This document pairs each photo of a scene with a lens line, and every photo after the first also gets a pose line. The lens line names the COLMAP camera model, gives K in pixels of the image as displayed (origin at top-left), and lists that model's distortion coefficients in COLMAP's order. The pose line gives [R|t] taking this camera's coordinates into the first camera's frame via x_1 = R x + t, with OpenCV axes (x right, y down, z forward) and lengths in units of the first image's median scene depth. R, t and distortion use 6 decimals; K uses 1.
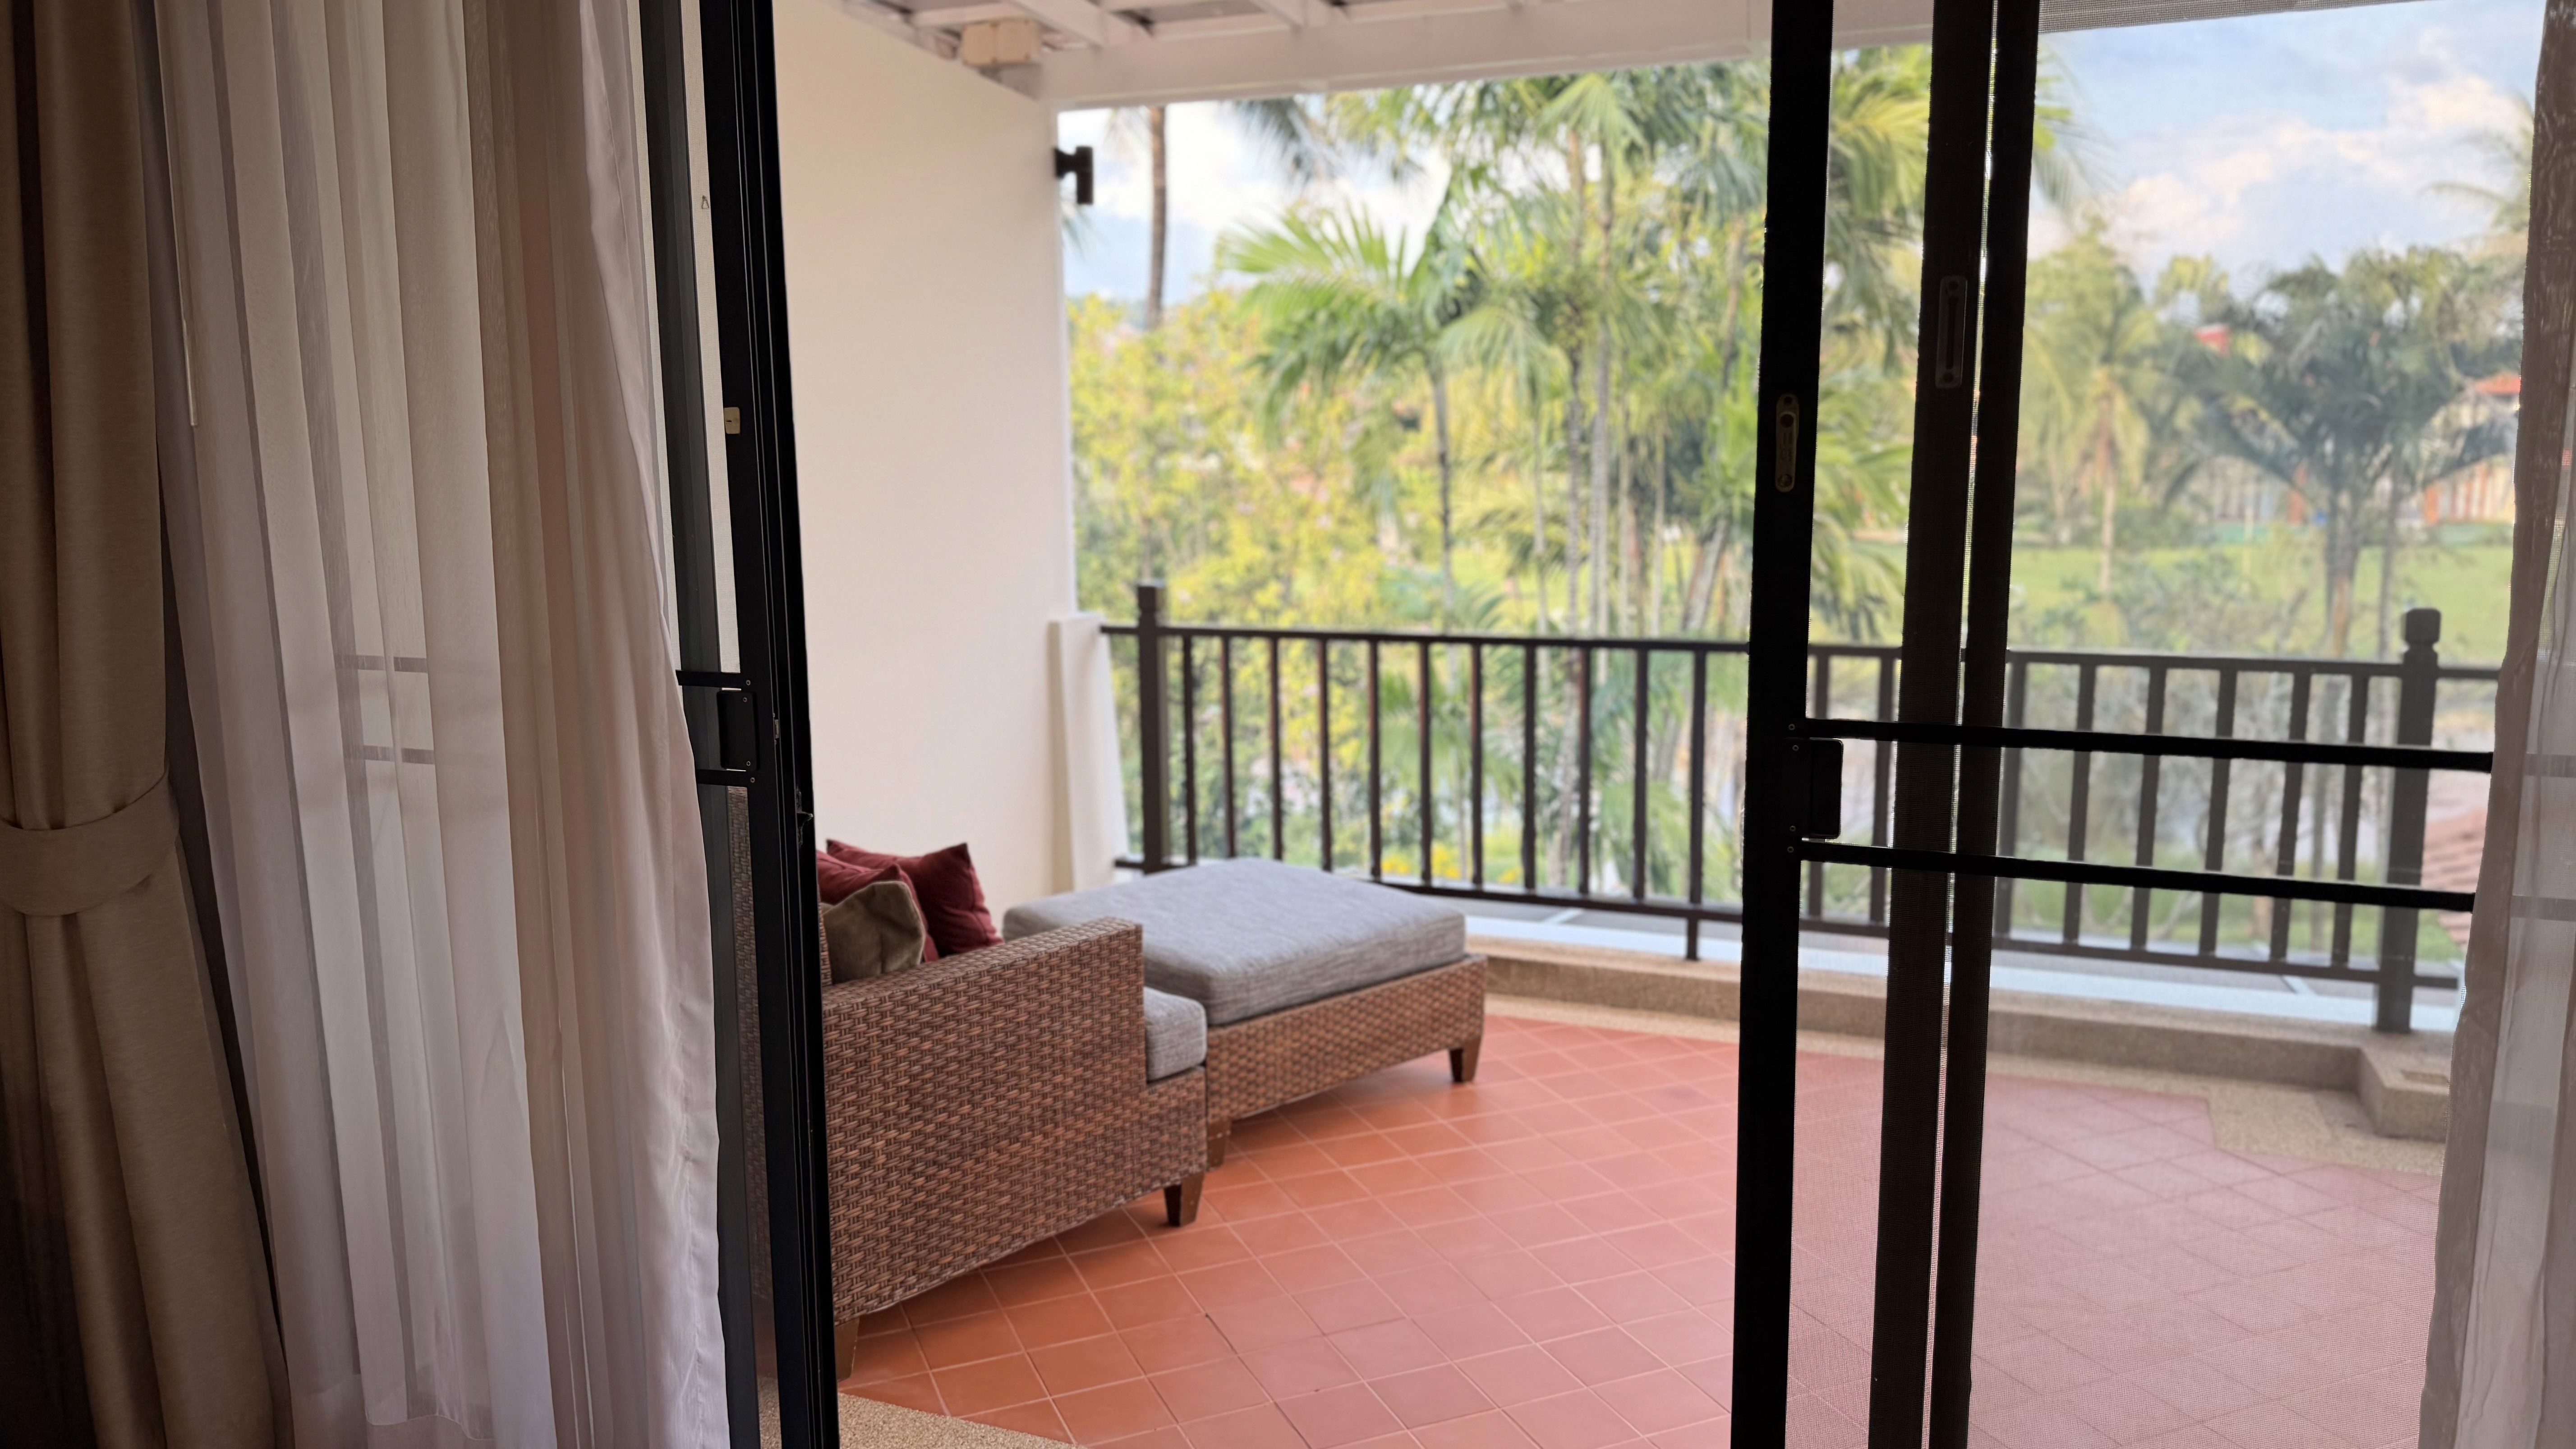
lens RADIAL K [[1806.5, 0, 1295.6], [0, 1806.5, 738.3], [0, 0, 1]] dist [0.134142, -0.257605]
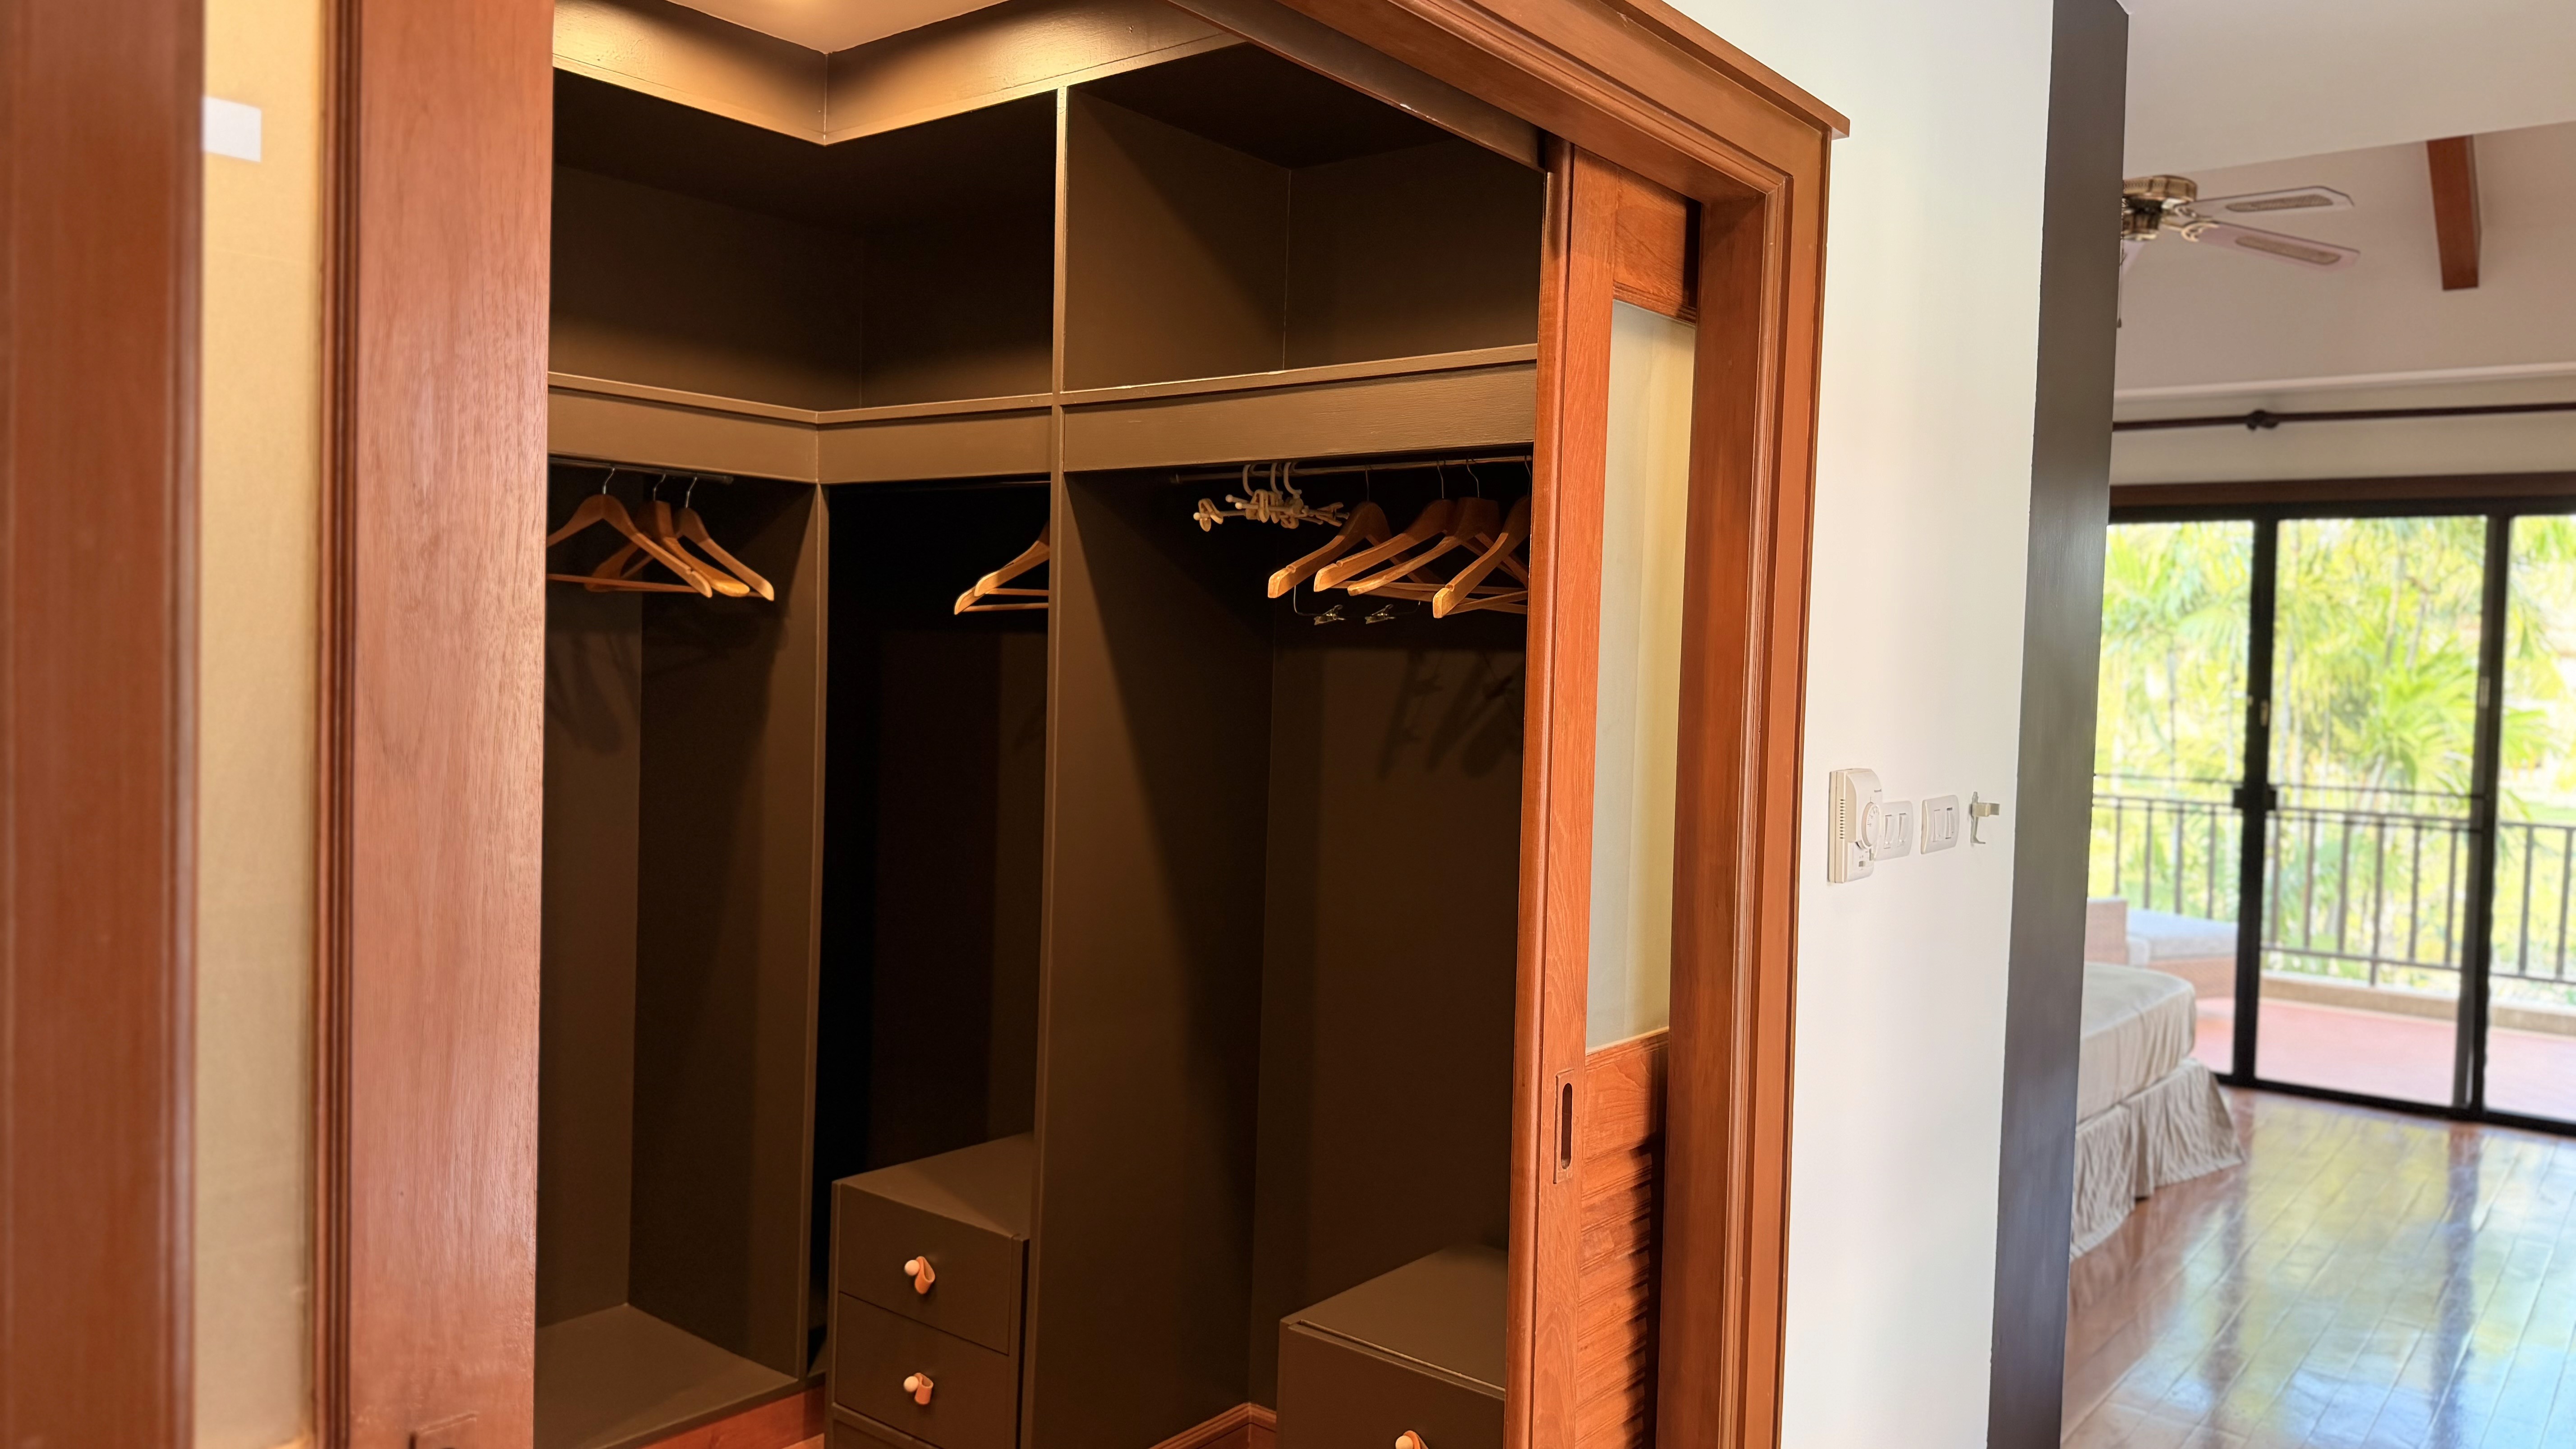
lens RADIAL K [[1806.5, 0, 1295.6], [0, 1806.5, 738.3], [0, 0, 1]] dist [0.134142, -0.257605]
pose [[0.956206, 0.052852, -0.287882, -0.178292], [-0.085442, 0.991125, -0.101839, 0.092162], [0.279944, 0.121977, 0.952236, -0.653728]]
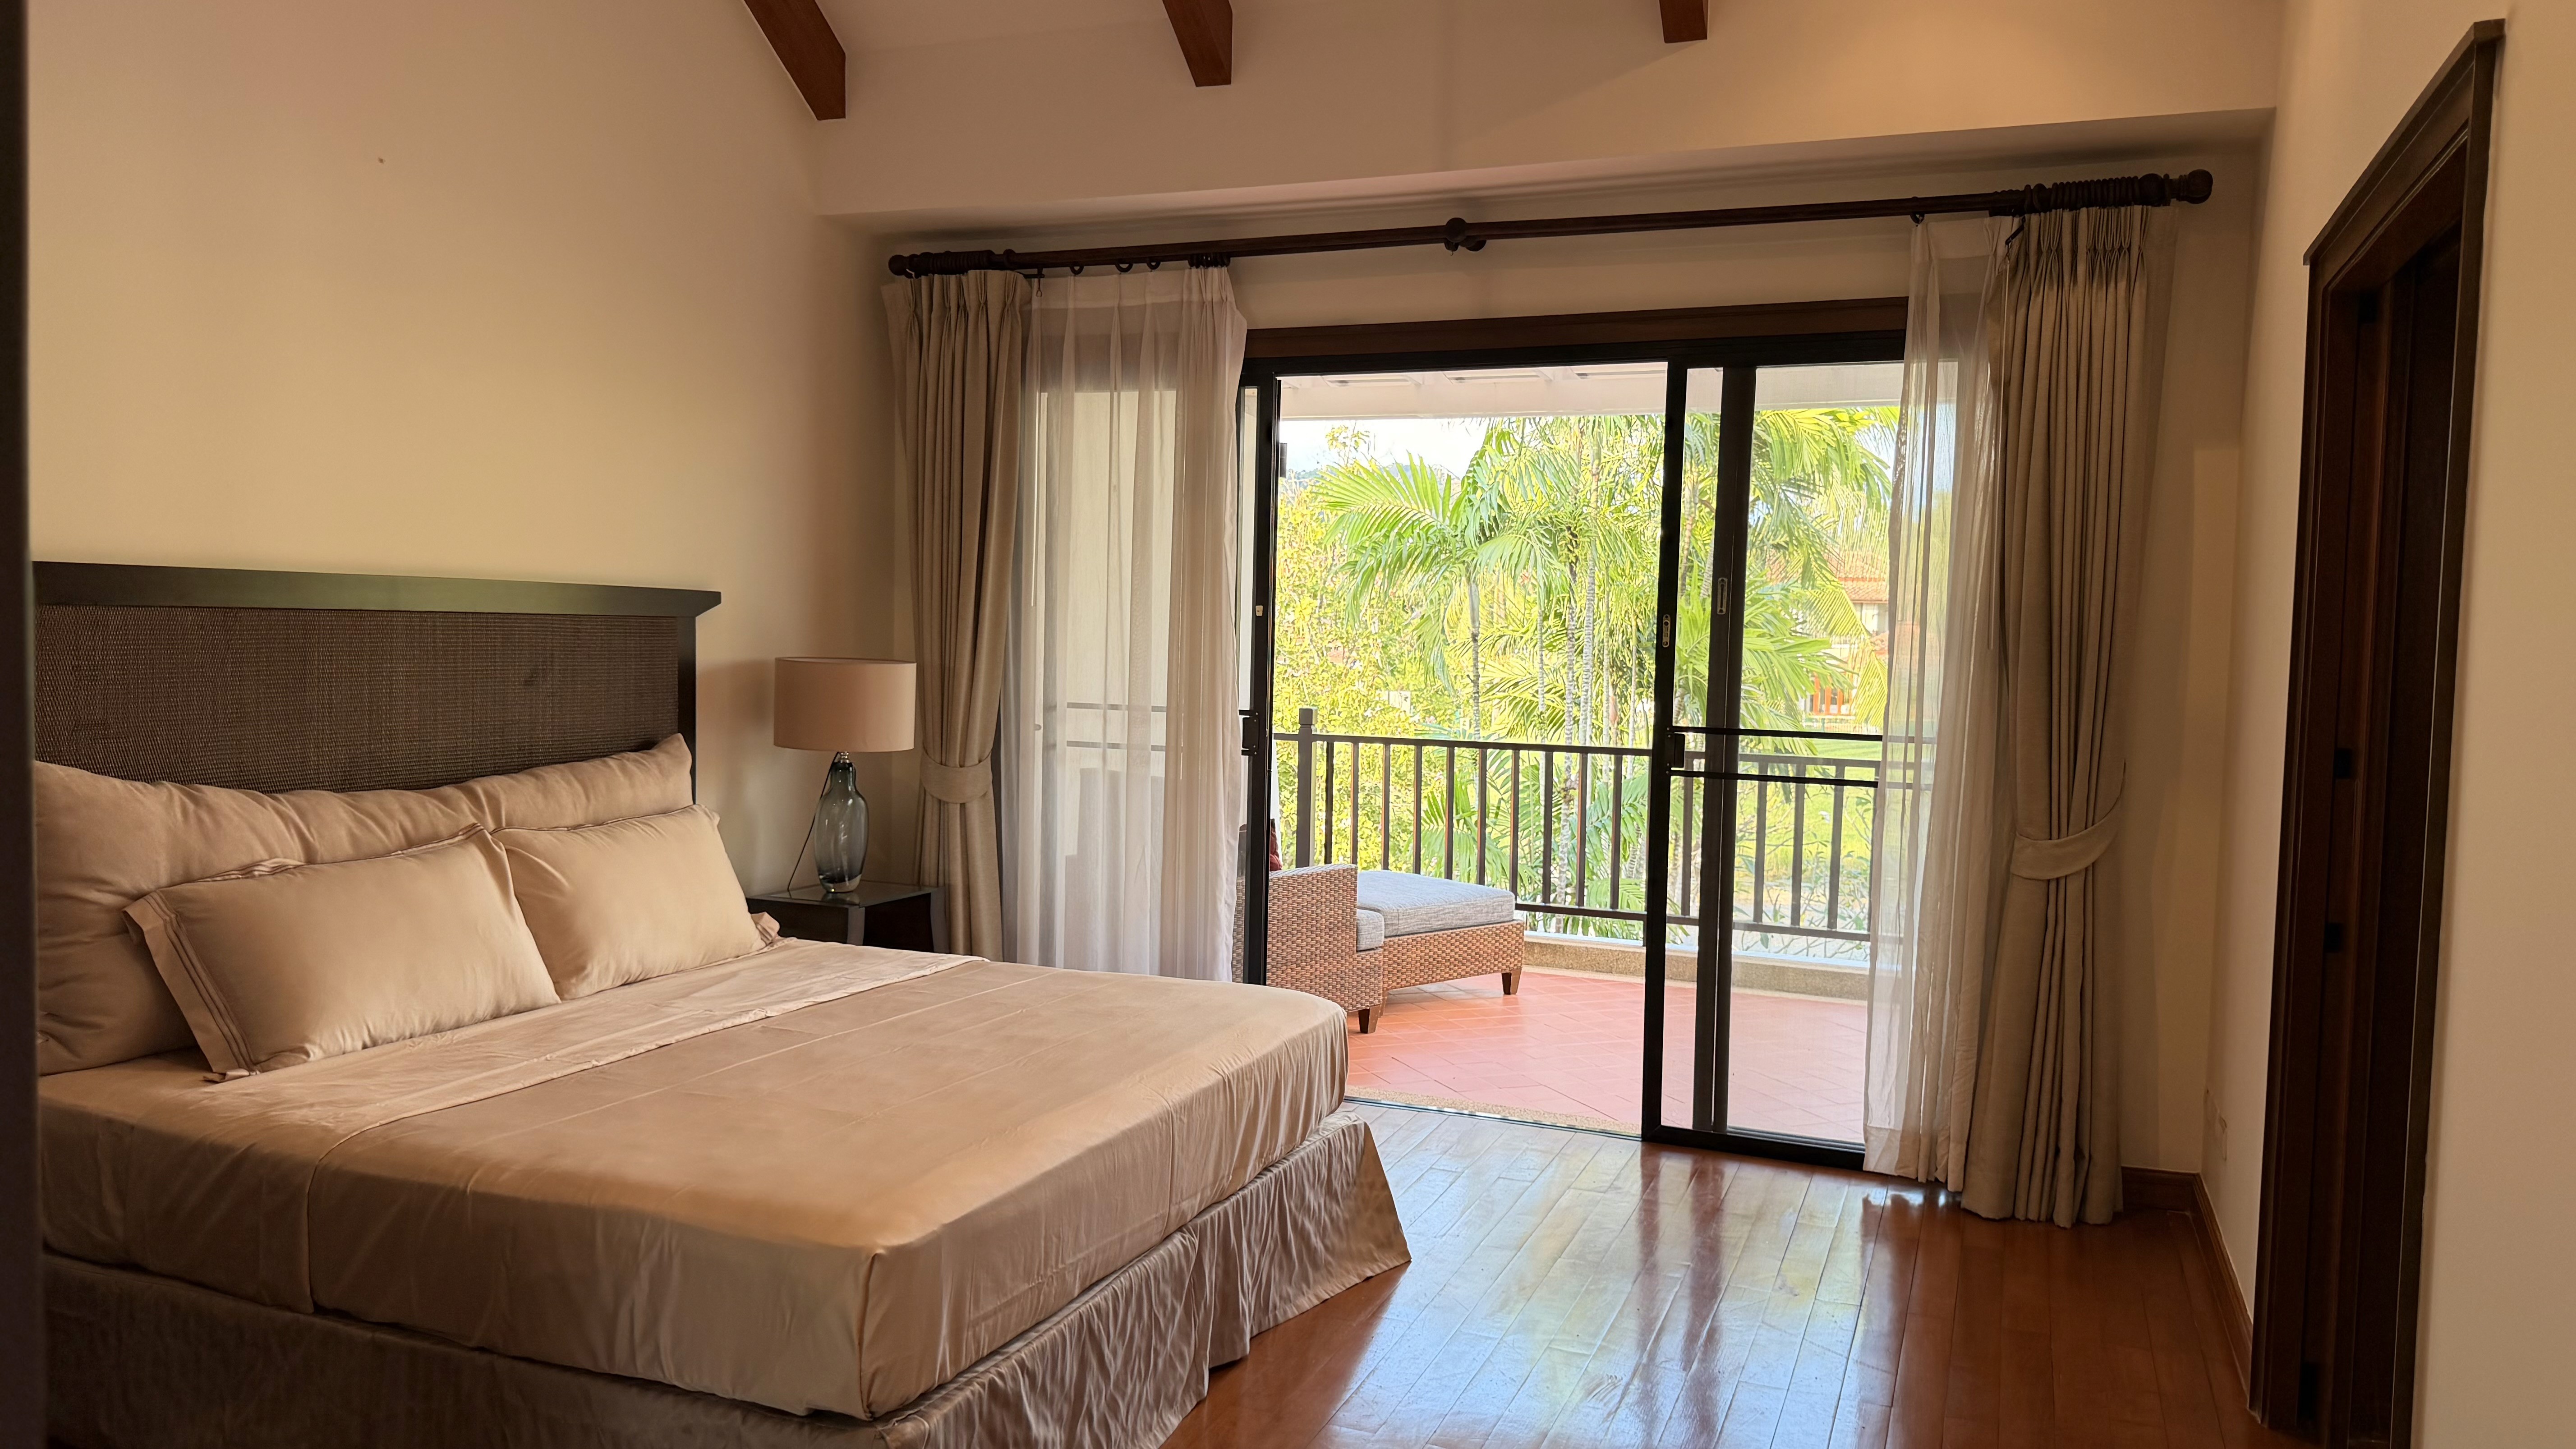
lens RADIAL K [[1806.5, 0, 1295.6], [0, 1806.5, 738.3], [0, 0, 1]] dist [0.134142, -0.257605]
pose [[0.999455, 0.031257, 0.010661, -0.069482], [-0.030082, 0.994862, -0.096665, 0.061063], [-0.013628, 0.096292, 0.995260, -0.370681]]
